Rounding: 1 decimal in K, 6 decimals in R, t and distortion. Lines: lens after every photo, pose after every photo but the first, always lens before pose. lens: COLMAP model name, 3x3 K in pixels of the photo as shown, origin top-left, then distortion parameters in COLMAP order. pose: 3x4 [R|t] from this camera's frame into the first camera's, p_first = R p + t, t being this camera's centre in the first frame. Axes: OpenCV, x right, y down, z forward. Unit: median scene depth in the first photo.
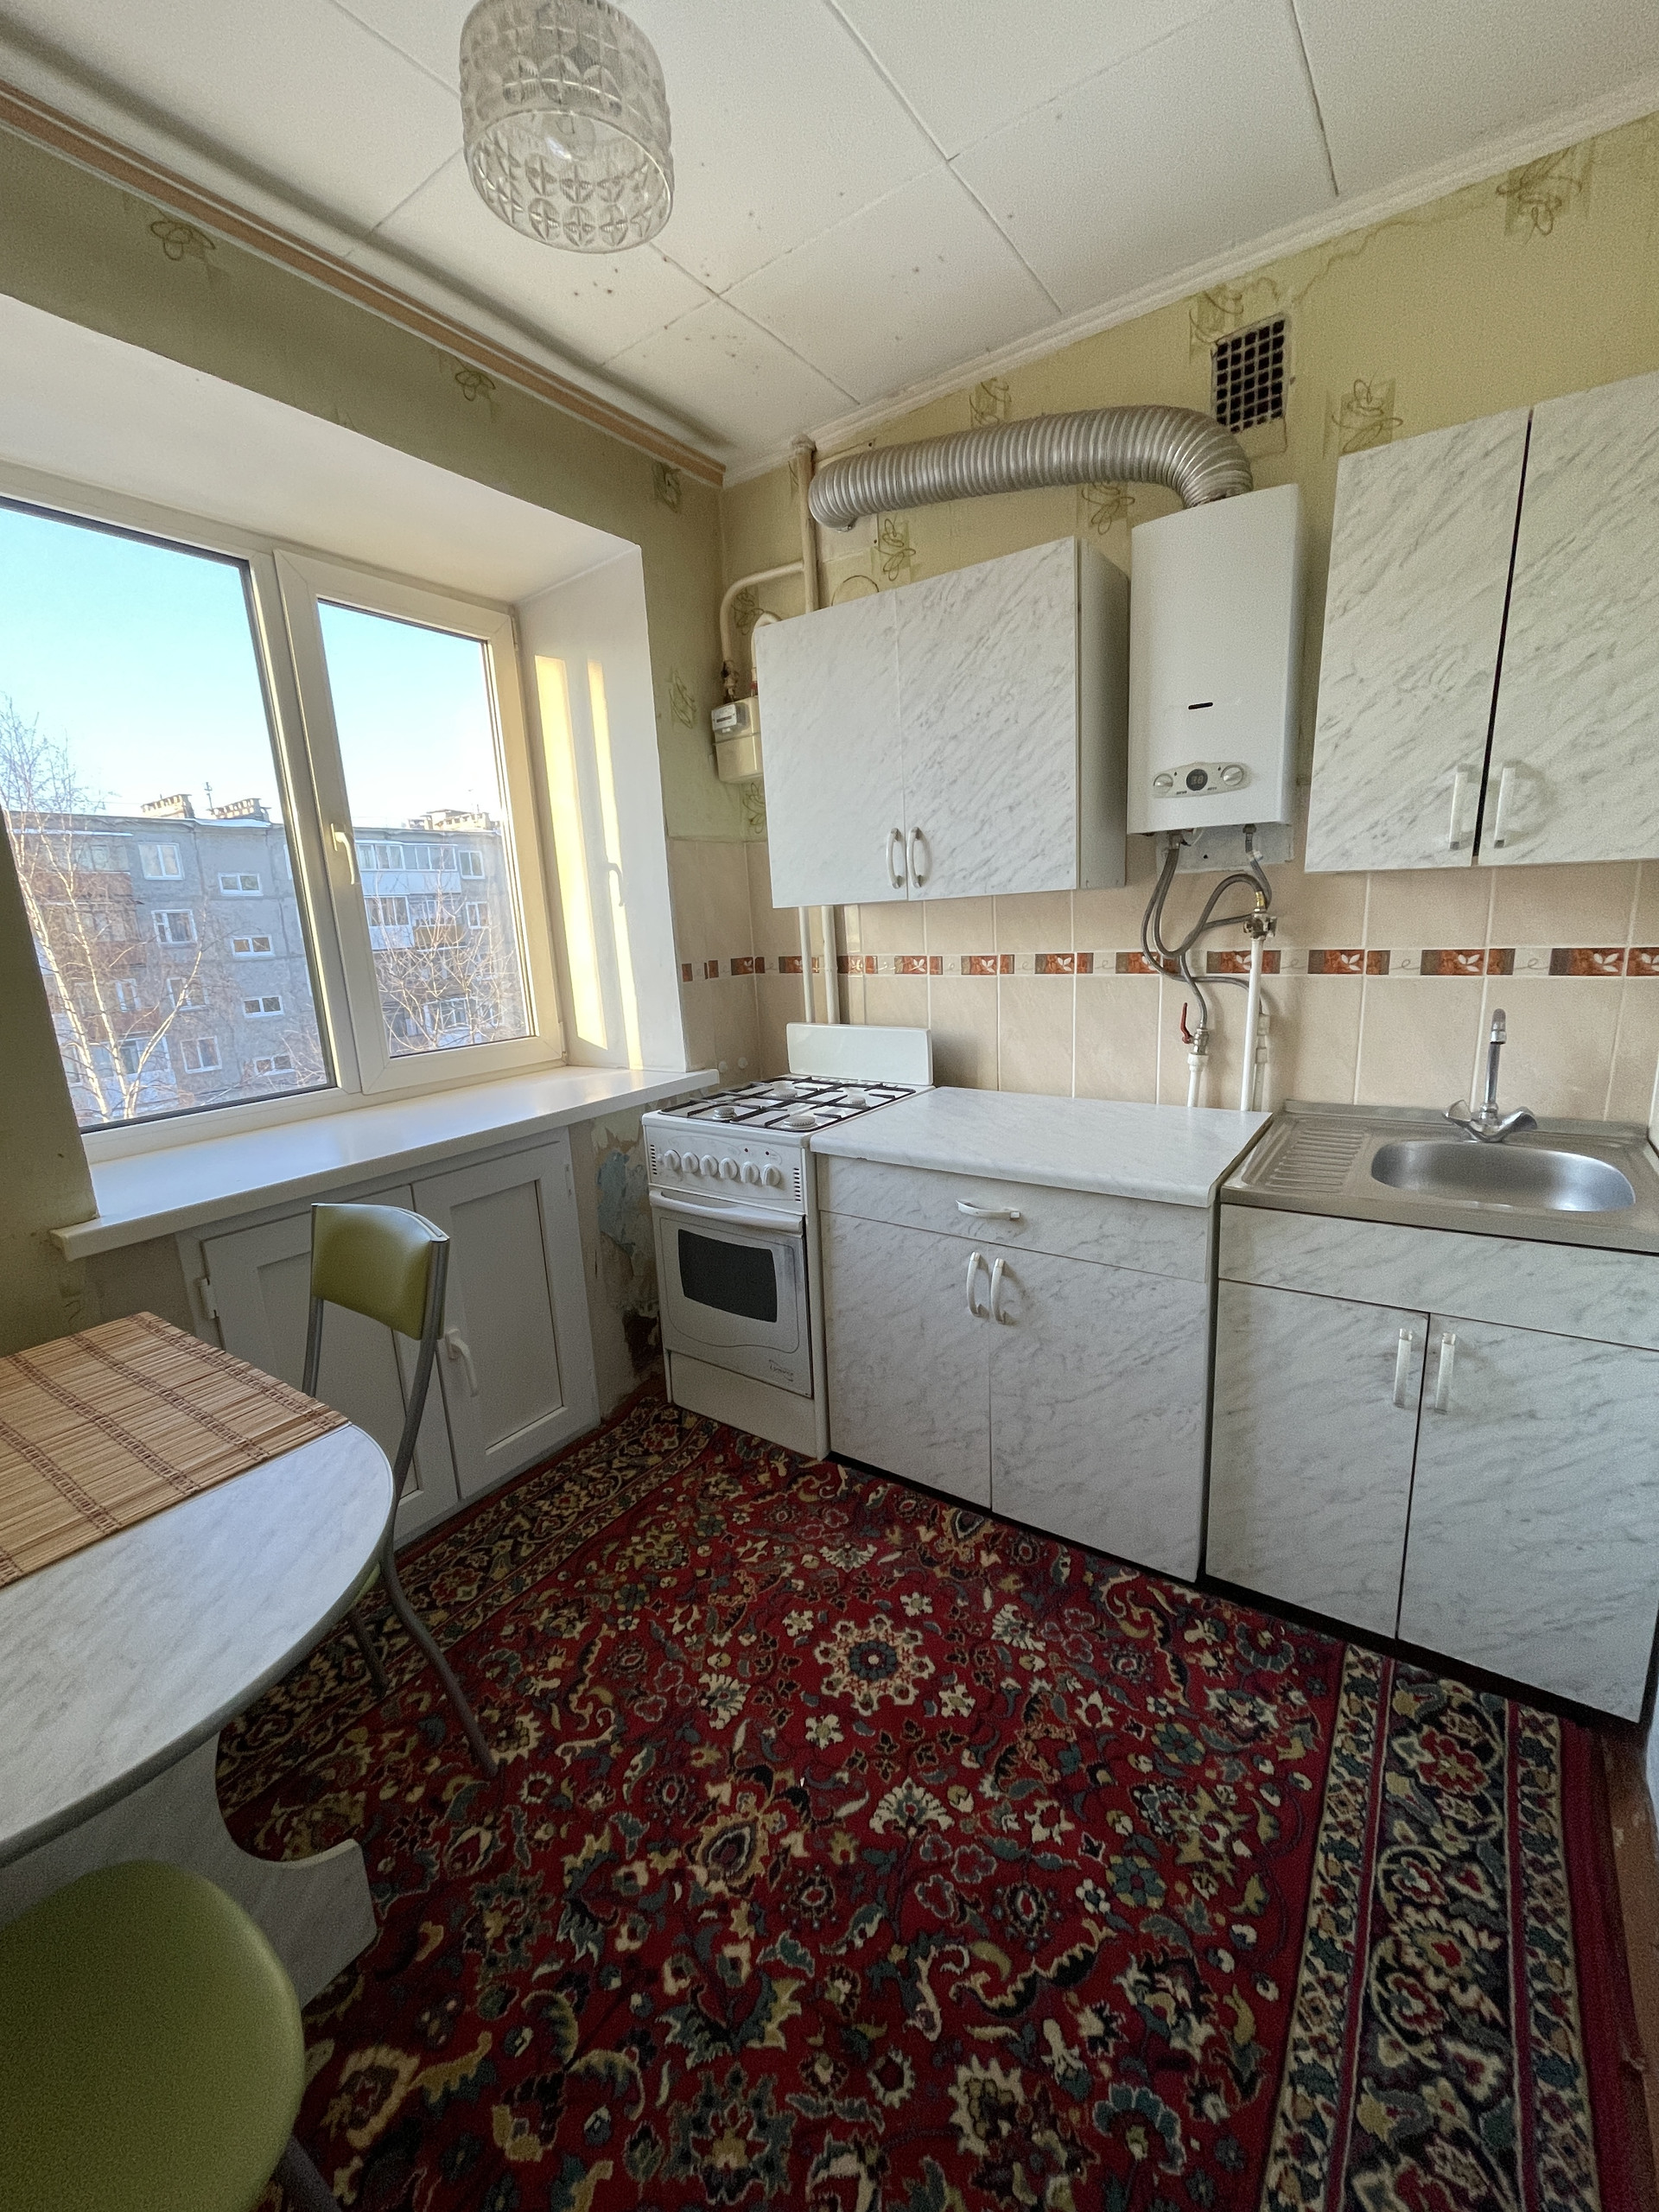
lens RADIAL K [[888.3, 0, 827.2], [0, 888.3, 1105.3], [0, 0, 1]] dist [-0.003998, 0.000477]
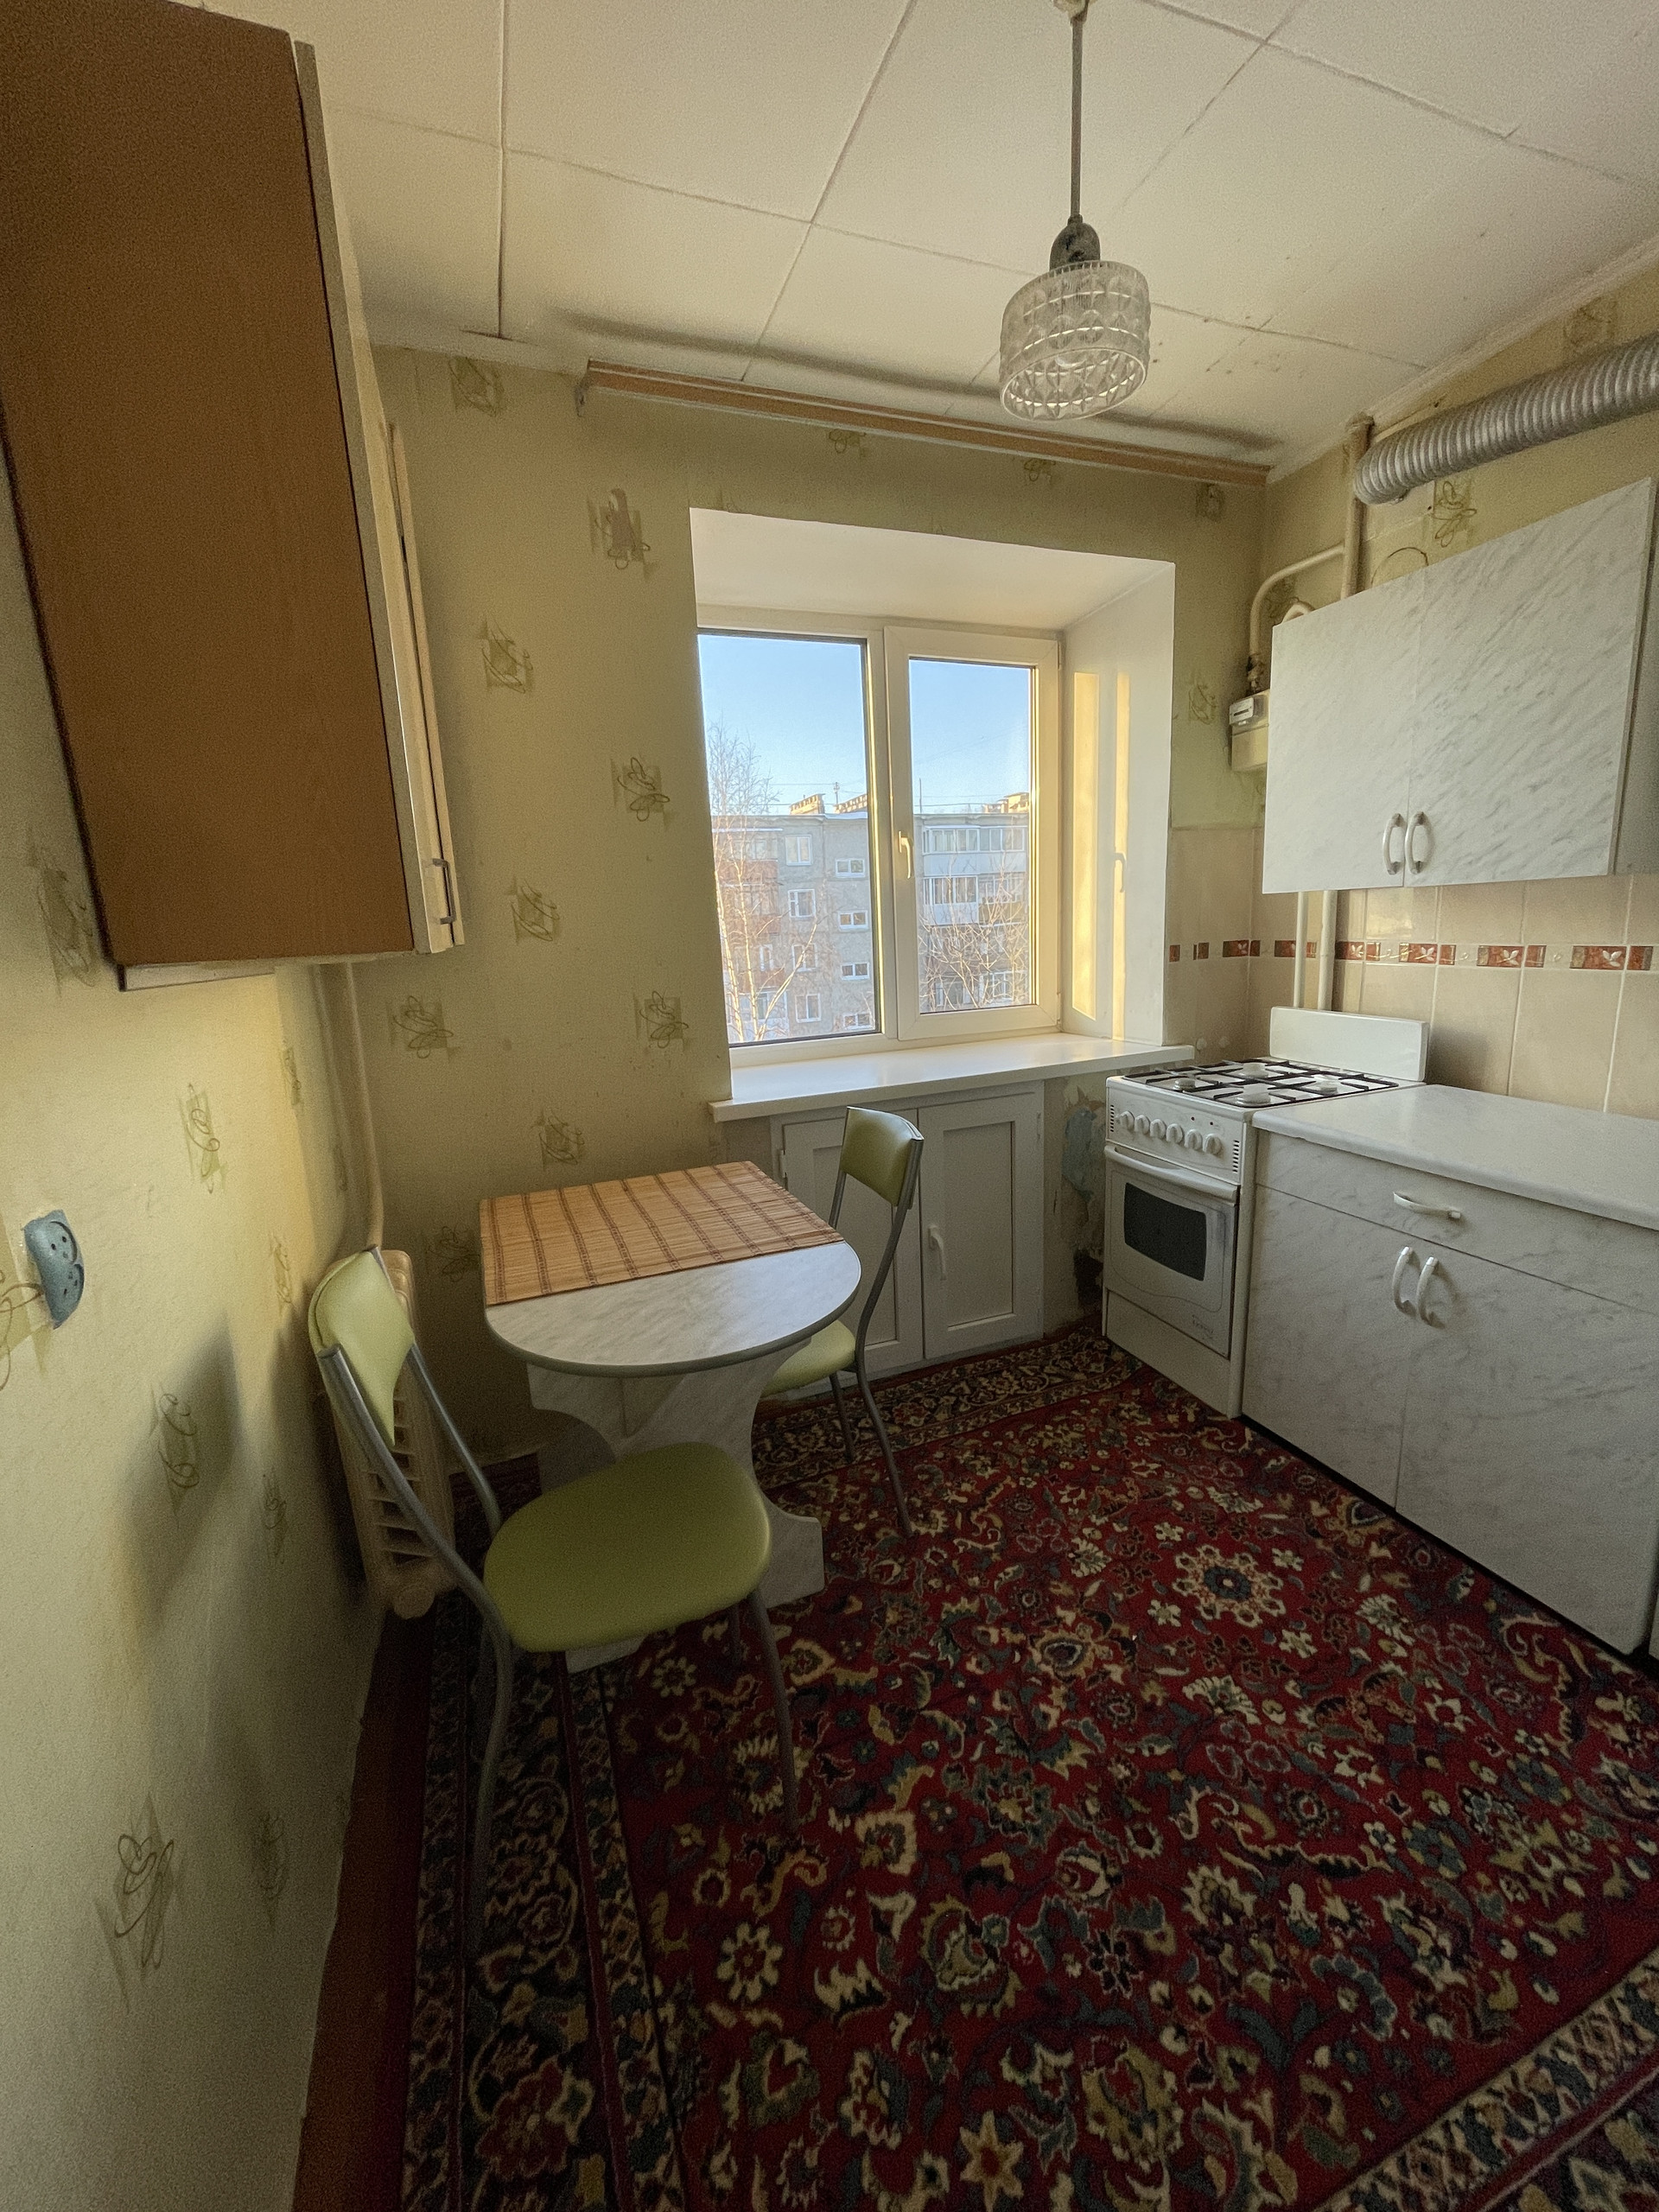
lens RADIAL K [[888.3, 0, 823.8], [0, 888.3, 1116.2], [0, 0, 1]] dist [-0.003998, 0.000477]
pose [[0.823977, 0.133282, -0.550725, 0.151283], [-0.112677, 0.991073, 0.071266, 0.023465], [0.555307, 0.003332, 0.831639, -0.181309]]
